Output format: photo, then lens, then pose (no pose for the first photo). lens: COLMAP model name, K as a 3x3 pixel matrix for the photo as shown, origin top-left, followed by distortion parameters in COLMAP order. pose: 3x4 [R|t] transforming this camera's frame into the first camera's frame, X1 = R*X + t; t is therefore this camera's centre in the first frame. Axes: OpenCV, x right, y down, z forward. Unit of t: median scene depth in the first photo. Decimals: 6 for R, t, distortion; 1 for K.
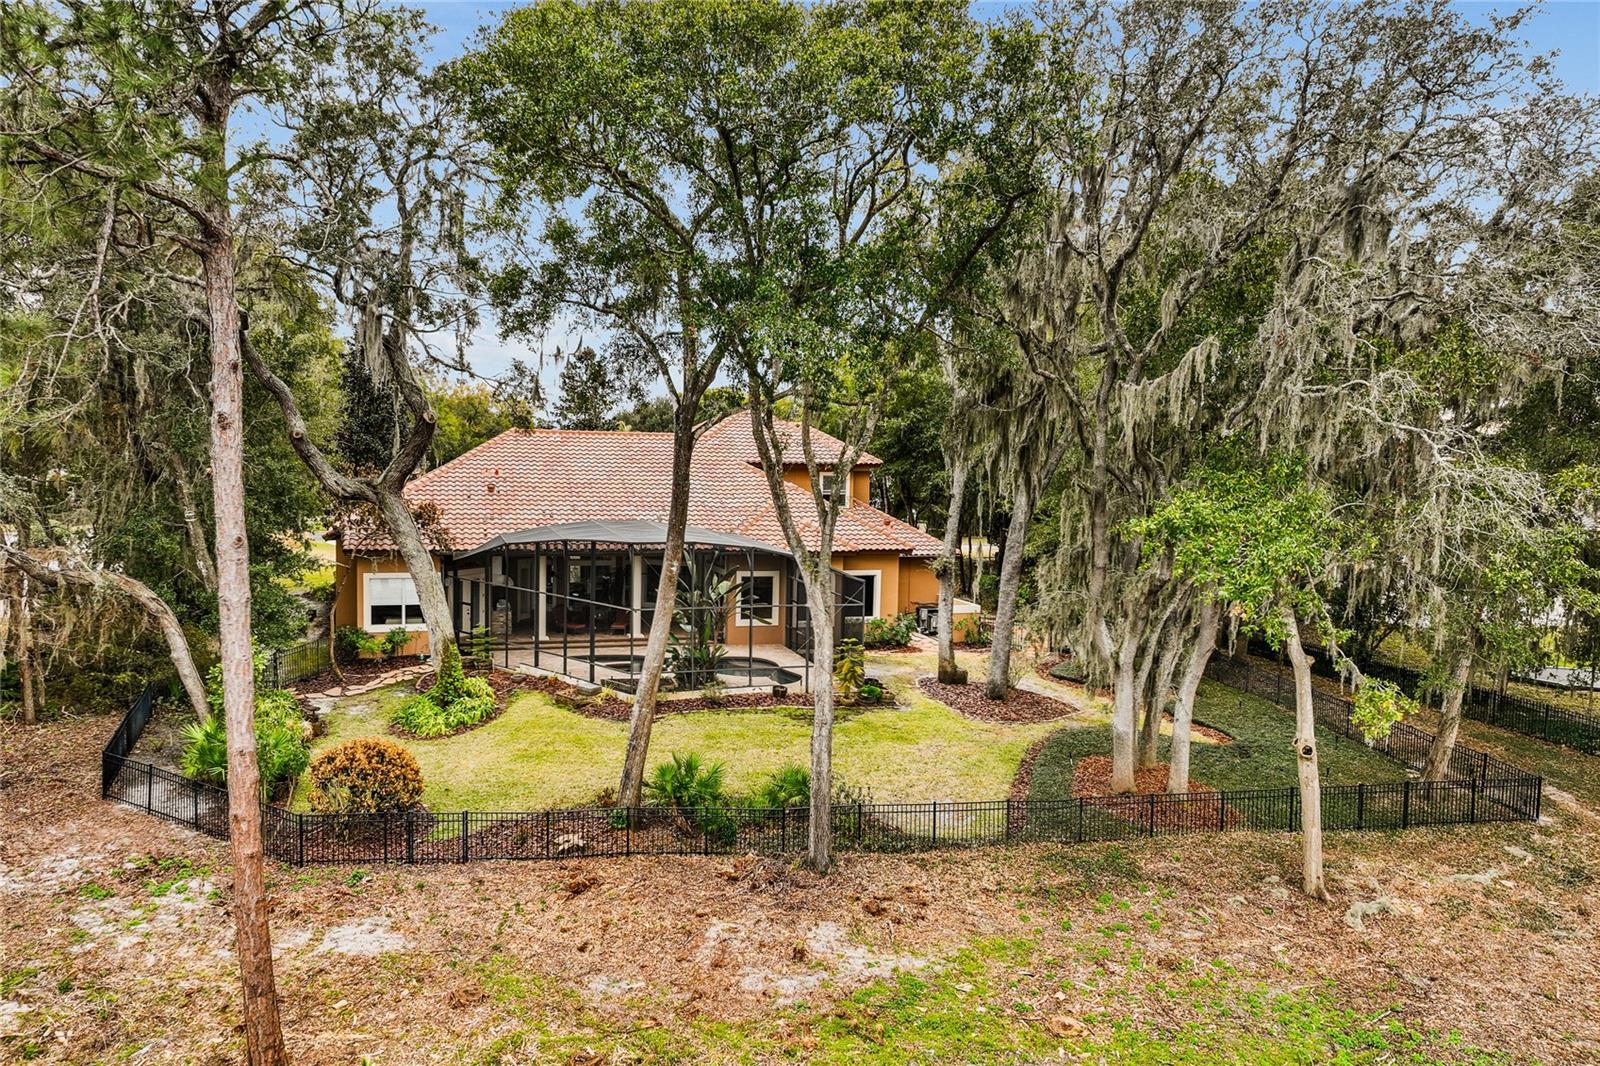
lens RADIAL K [[1148.0, 0, 800.0], [0, 1148.0, 533.0], [0, 0, 1]] dist [-0.002080, -0.000313]
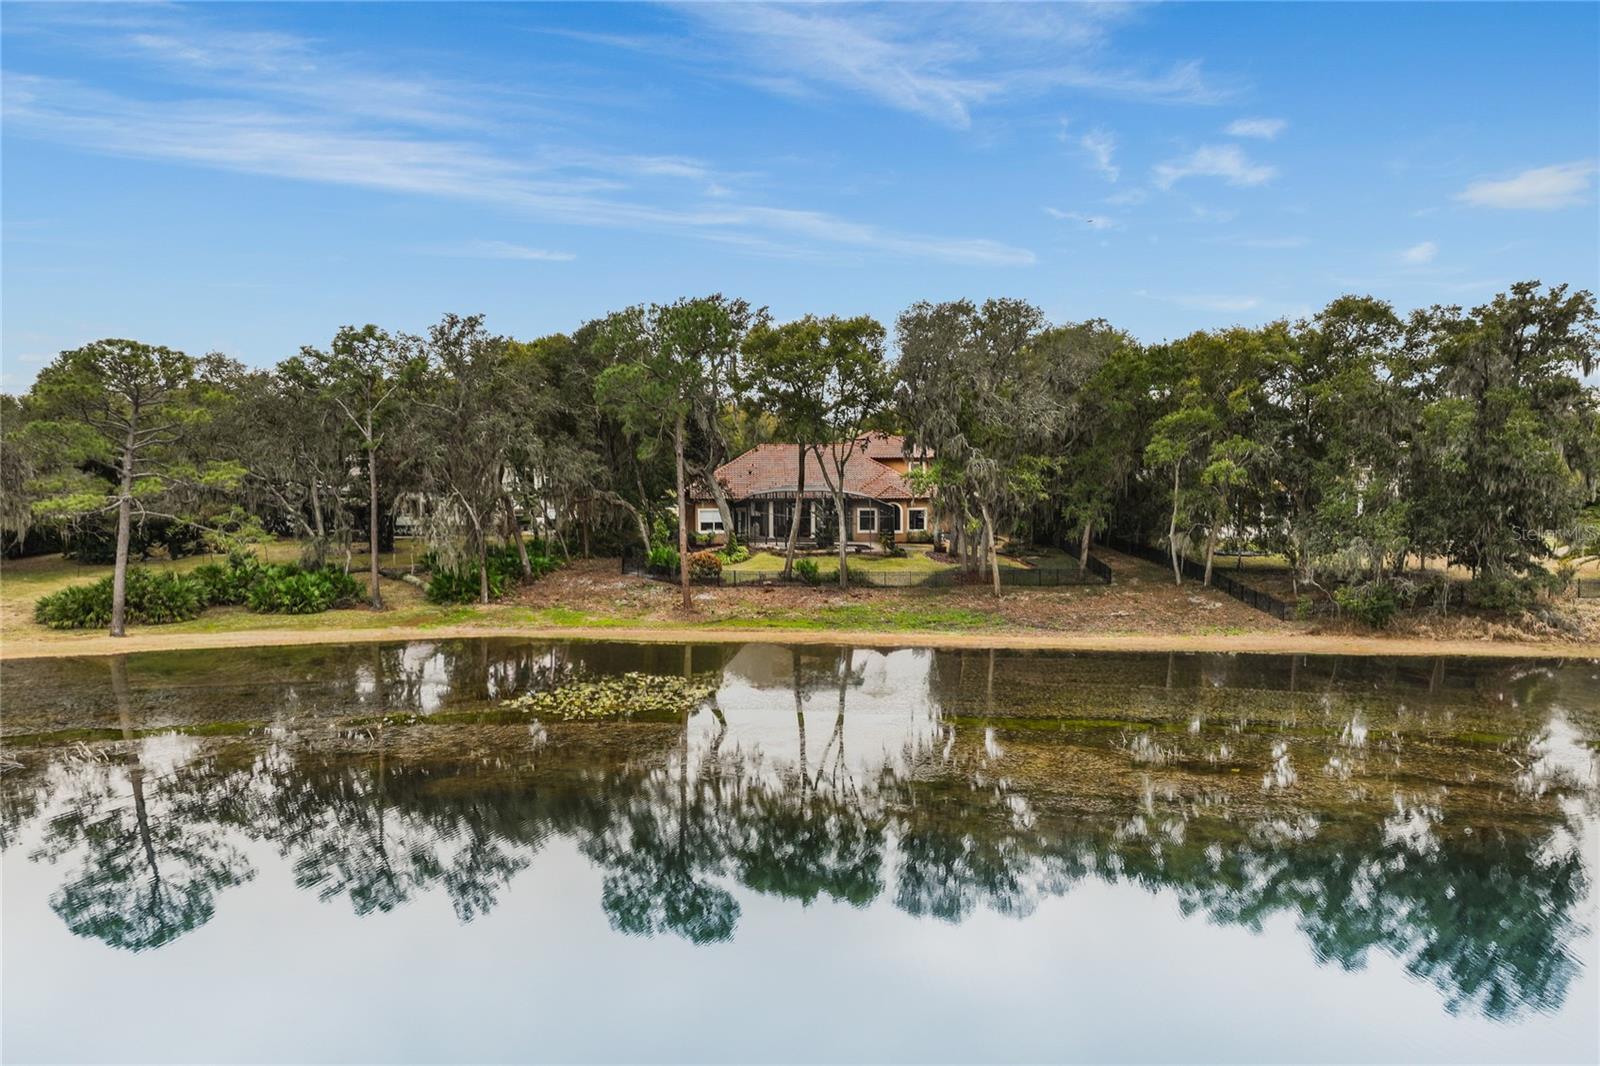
lens RADIAL K [[1148.0, 0, 800.0], [0, 1148.0, 533.0], [0, 0, 1]] dist [-0.002080, -0.000313]
pose [[0.969025, -0.001302, -0.246960, 0.428038], [0.003670, 0.999952, 0.009129, 0.067413], [0.246936, -0.009752, 0.968983, -1.302822]]
